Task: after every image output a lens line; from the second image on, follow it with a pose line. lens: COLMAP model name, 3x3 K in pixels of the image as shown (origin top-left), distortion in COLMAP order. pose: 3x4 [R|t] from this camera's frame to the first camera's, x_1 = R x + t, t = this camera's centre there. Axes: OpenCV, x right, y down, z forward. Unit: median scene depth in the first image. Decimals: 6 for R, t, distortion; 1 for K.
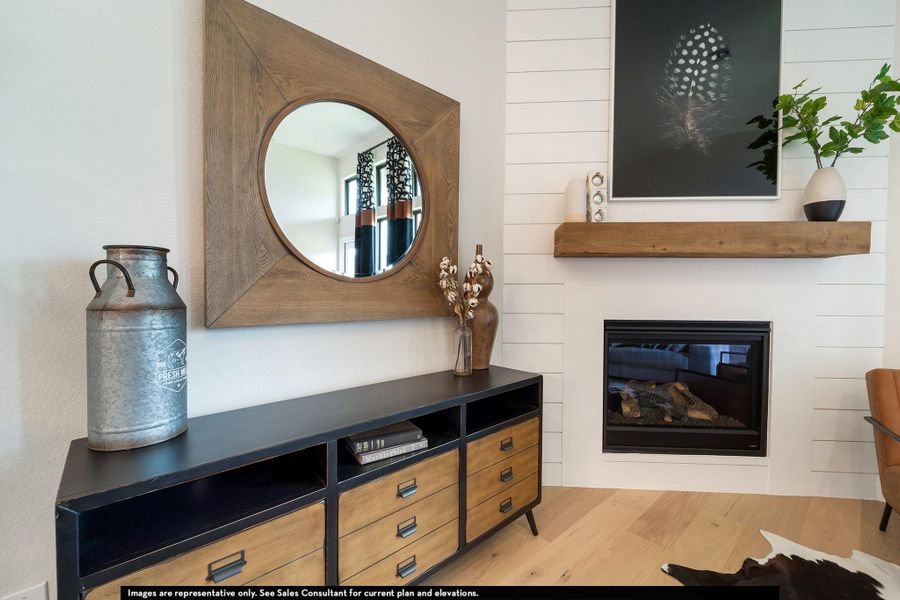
lens RADIAL K [[367.6, 0, 450.0], [0, 367.6, 300.0], [0, 0, 1]] dist [0.001178, 0.000181]
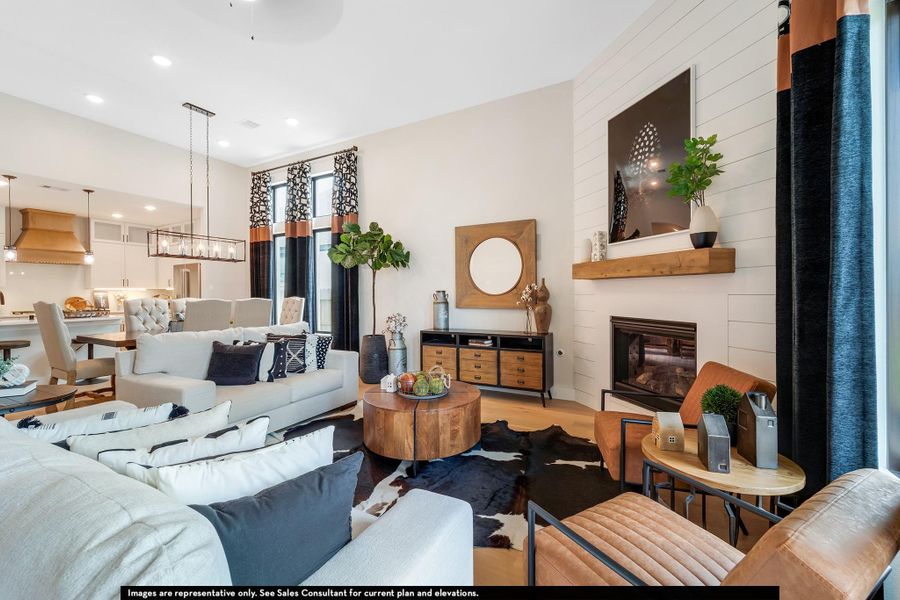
lens RADIAL K [[358.4, 0, 450.2], [0, 358.4, 285.8], [0, 0, 1]] dist [0.000233, 0.000024]
pose [[0.342849, -0.021808, -0.939137, 1.789973], [-0.002506, 0.999706, -0.024129, -0.044314], [0.939387, 0.010626, 0.342694, -0.261529]]
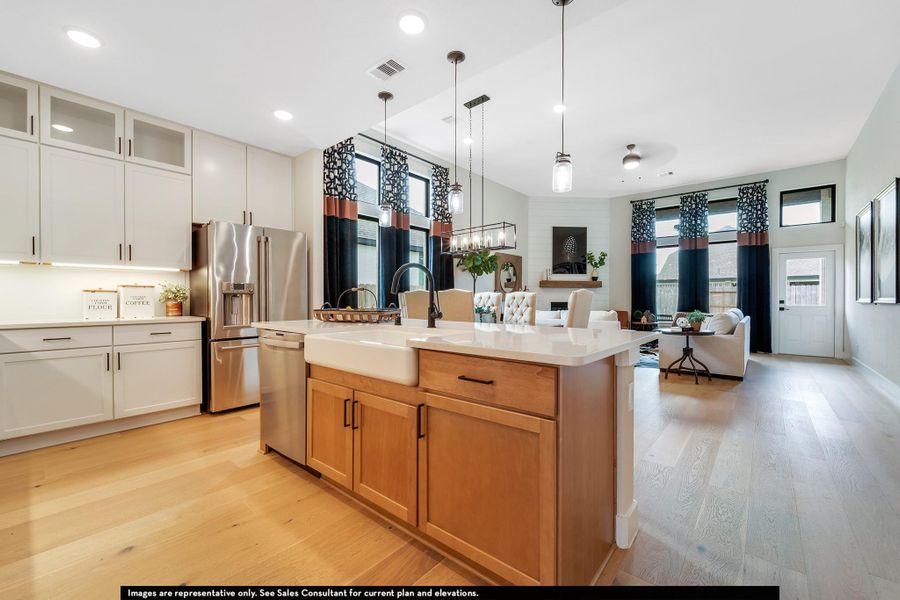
lens RADIAL K [[367.6, 0, 450.0], [0, 367.6, 300.0], [0, 0, 1]] dist [0.001178, 0.000181]
pose [[0.989098, -0.023951, 0.145300, -1.402306], [0.024410, 0.999701, -0.001381, -0.004600], [-0.145223, 0.004912, 0.989387, -3.141520]]
